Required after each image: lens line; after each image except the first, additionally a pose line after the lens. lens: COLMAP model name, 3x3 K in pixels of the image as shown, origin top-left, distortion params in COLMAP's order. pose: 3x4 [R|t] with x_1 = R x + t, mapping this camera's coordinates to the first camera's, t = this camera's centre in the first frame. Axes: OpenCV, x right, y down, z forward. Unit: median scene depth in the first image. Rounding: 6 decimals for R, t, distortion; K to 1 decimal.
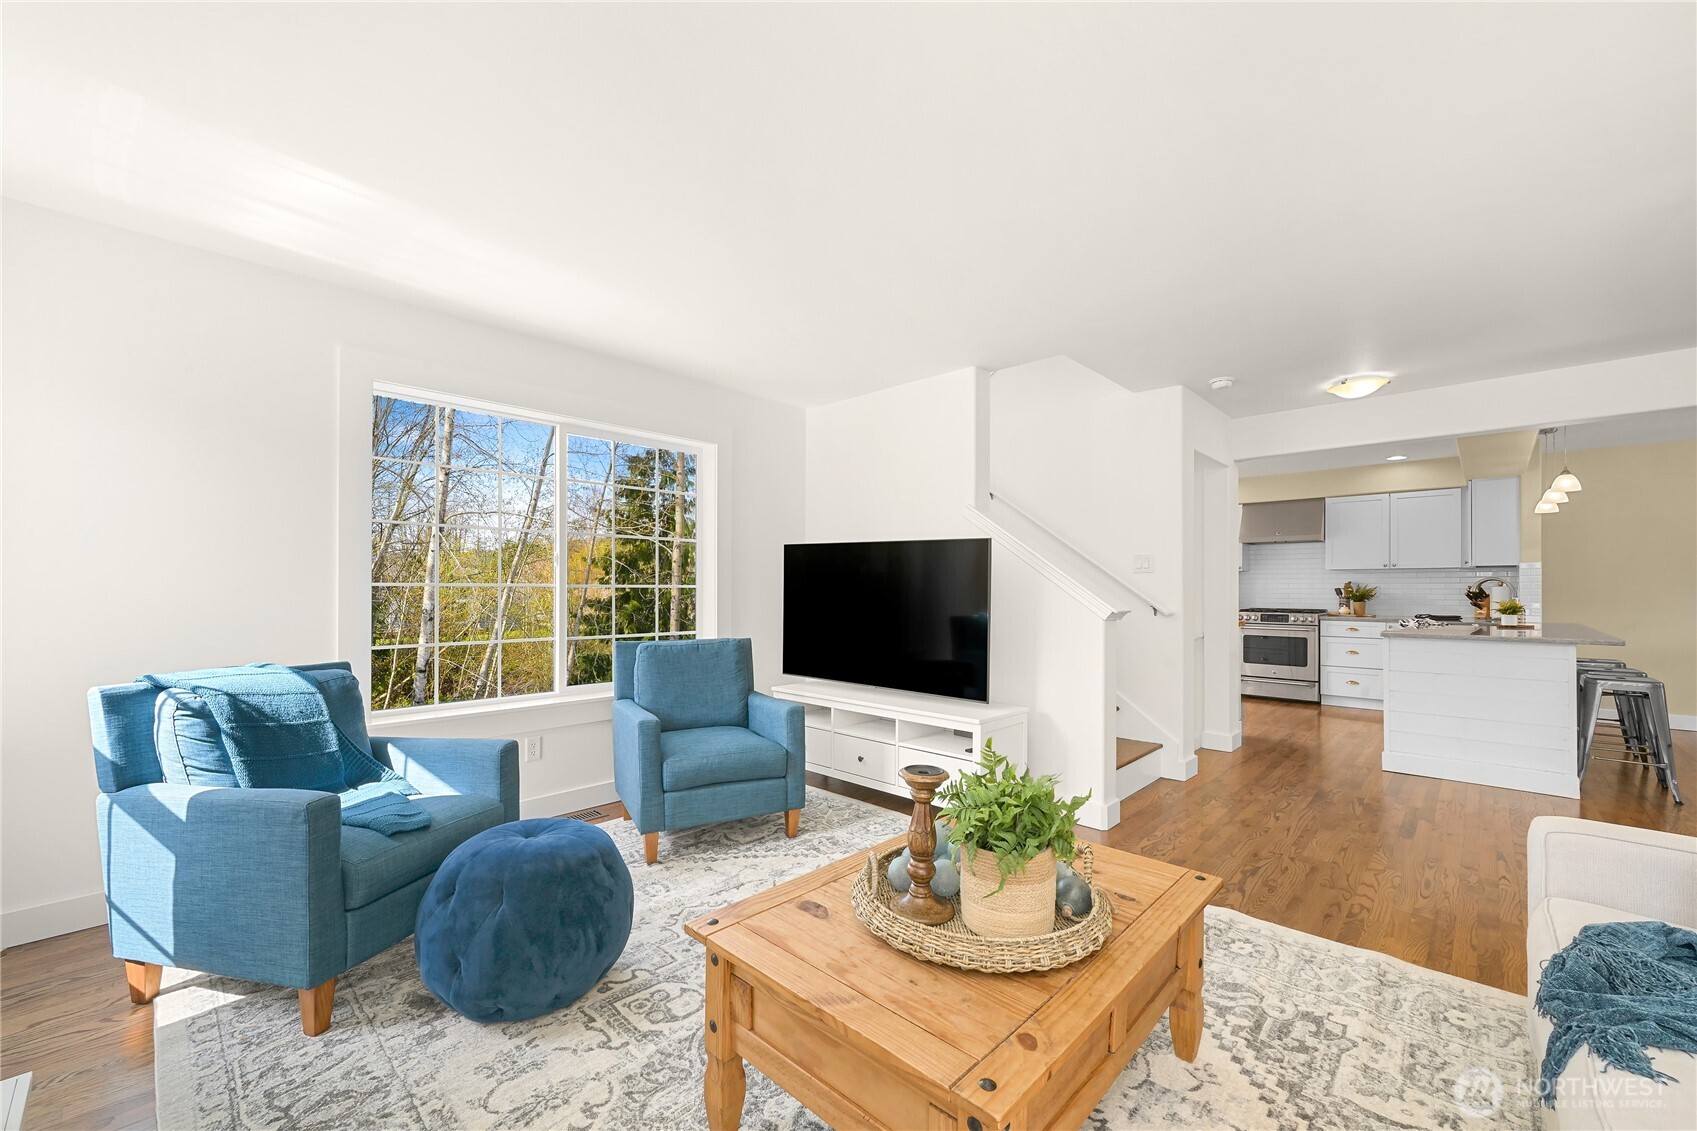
lens RADIAL K [[662.2, 0, 863.8], [0, 662.2, 595.1], [0, 0, 1]] dist [-0.004202, 0.000288]
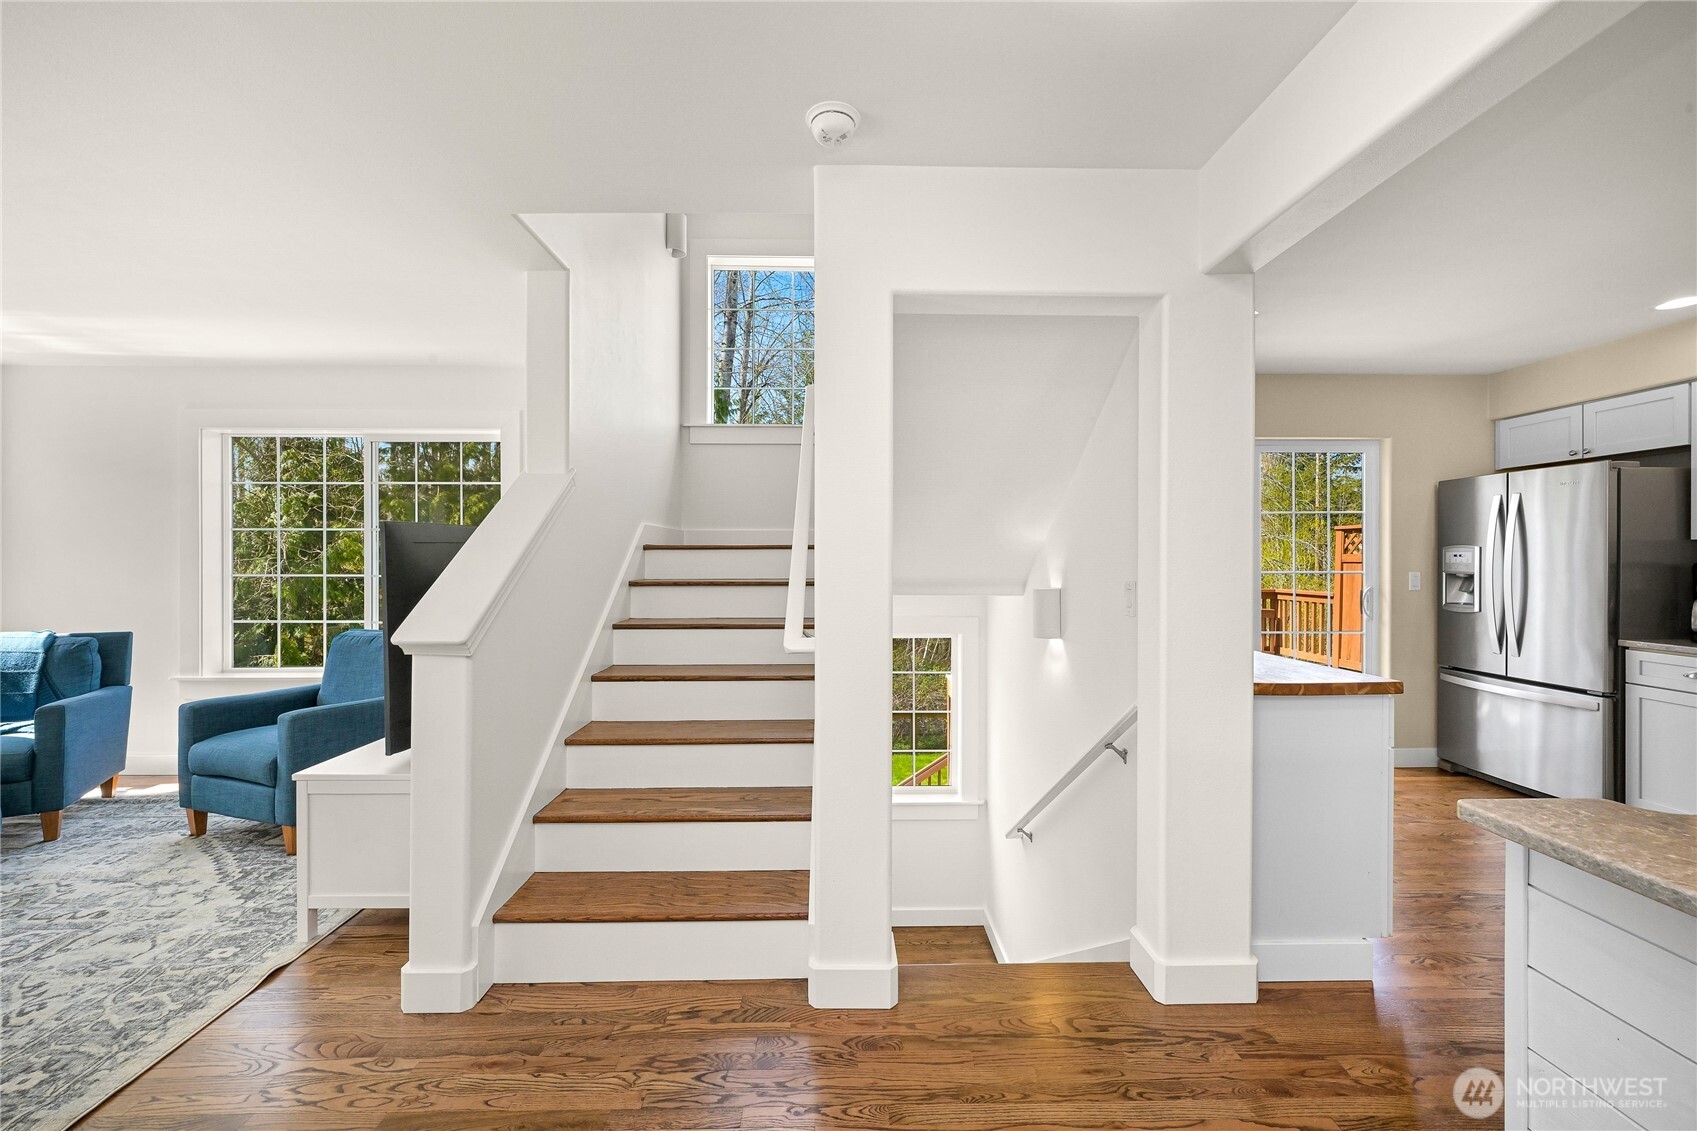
lens RADIAL K [[662.2, 0, 835.1], [0, 662.2, 562.6], [0, 0, 1]] dist [-0.004202, 0.000288]
pose [[0.704135, 0.003418, -0.710058, 0.979757], [-0.004953, 0.999988, -0.000097, -0.043451], [0.710049, 0.003585, 0.704144, 0.797420]]
